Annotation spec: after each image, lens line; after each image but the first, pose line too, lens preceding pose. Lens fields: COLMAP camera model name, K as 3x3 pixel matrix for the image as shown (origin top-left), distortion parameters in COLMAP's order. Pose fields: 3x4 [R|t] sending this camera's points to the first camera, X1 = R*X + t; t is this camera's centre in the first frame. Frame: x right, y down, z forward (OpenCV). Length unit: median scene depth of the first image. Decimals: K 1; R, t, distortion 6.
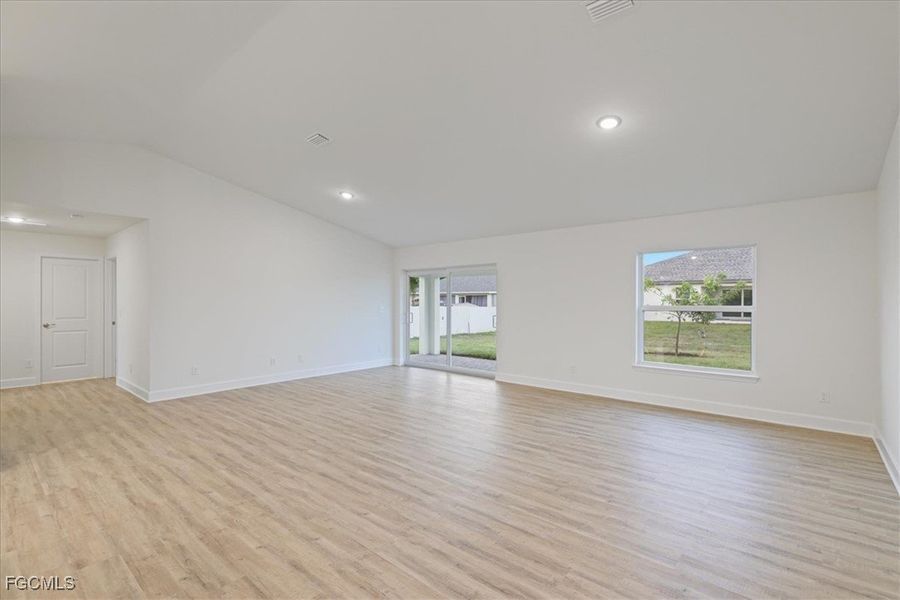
lens RADIAL K [[417.3, 0, 453.8], [0, 417.3, 300.0], [0, 0, 1]] dist [0.004484, 0.000111]
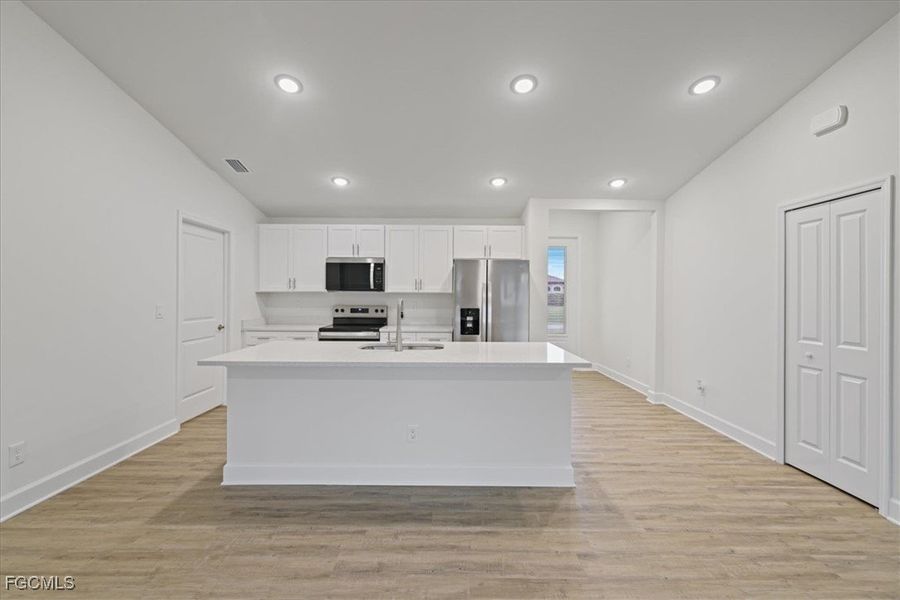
lens RADIAL K [[382.8, 0, 453.1], [0, 382.8, 293.0], [0, 0, 1]] dist [0.000314, -0.000032]
pose [[-0.753107, -0.007271, -0.657858, -0.017152], [-0.006291, 0.999973, -0.003852, -0.004462], [0.657868, 0.001238, -0.753133, 0.934669]]
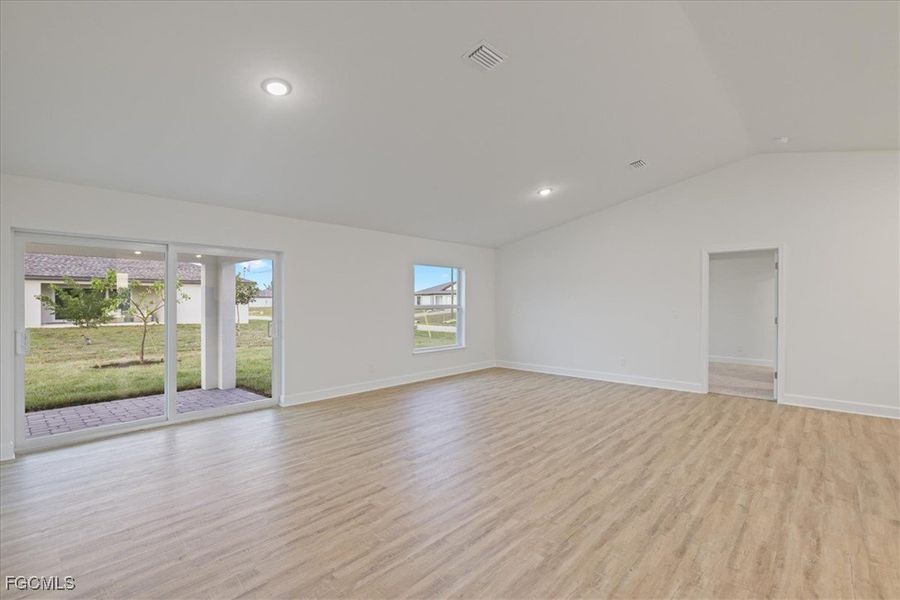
lens RADIAL K [[410.6, 0, 449.3], [0, 410.6, 300.8], [0, 0, 1]] dist [0.003187, -0.000041]
pose [[0.039955, 0.001648, 0.999200, -1.339717], [-0.003063, 0.999994, -0.001527, -0.001346], [-0.999197, -0.003000, 0.039960, 1.409783]]
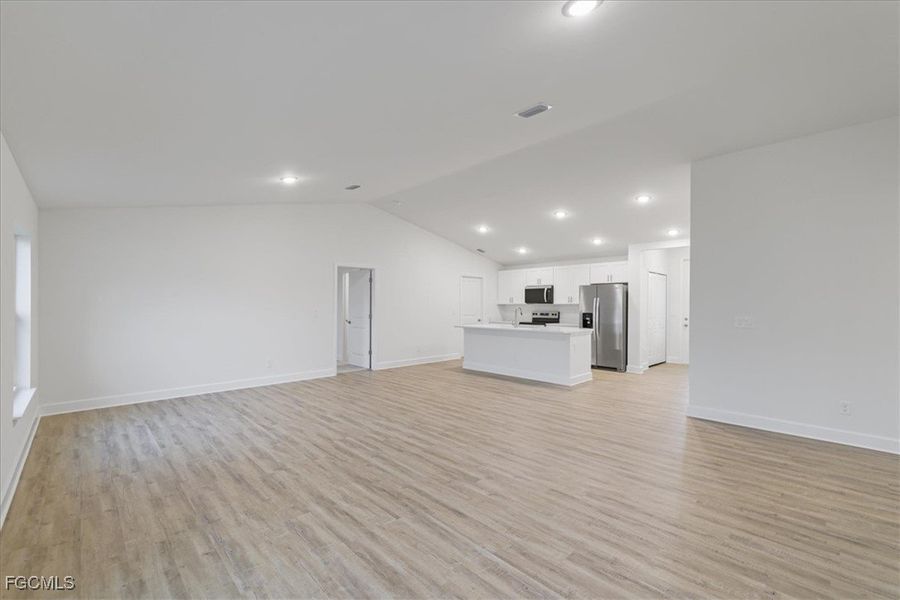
lens RADIAL K [[382.8, 0, 446.2], [0, 382.8, 305.7], [0, 0, 1]] dist [0.000314, -0.000032]
pose [[-0.994936, -0.006144, 0.100324, -0.318141], [-0.006282, 0.999980, -0.001061, 0.008093], [-0.100316, -0.001686, -0.994954, 2.422062]]
